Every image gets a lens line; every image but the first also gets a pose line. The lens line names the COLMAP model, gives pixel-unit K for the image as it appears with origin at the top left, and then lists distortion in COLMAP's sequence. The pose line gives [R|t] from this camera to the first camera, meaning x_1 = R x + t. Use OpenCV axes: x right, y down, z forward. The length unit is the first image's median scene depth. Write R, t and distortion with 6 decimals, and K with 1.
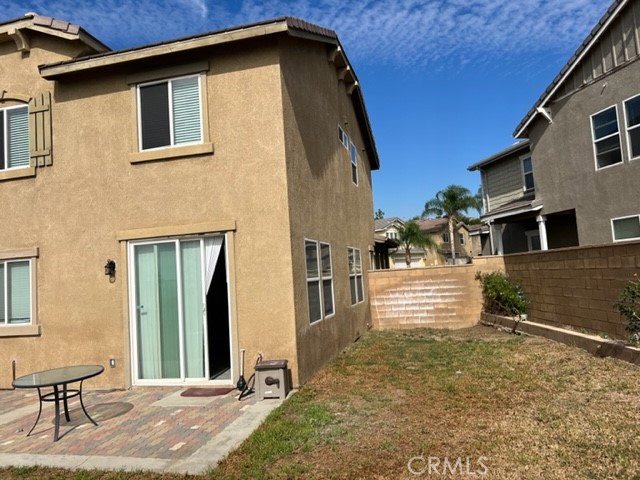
lens RADIAL K [[481.5, 0, 353.4], [0, 481.5, 223.9], [0, 0, 1]] dist [0.059576, -0.048728]
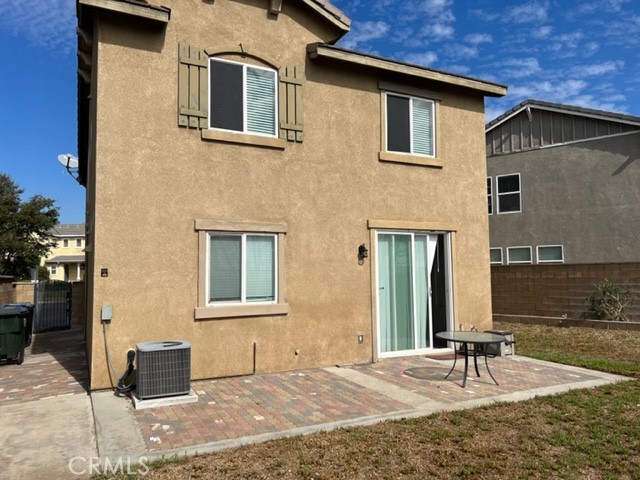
lens RADIAL K [[481.5, 0, 323.6], [0, 481.5, 238.6], [0, 0, 1]] dist [0.059576, -0.048728]
pose [[0.745574, 0.107184, 0.657747, -1.245547], [-0.099460, 0.993824, -0.049209, 0.120277], [-0.658959, -0.028730, 0.751630, 0.244287]]
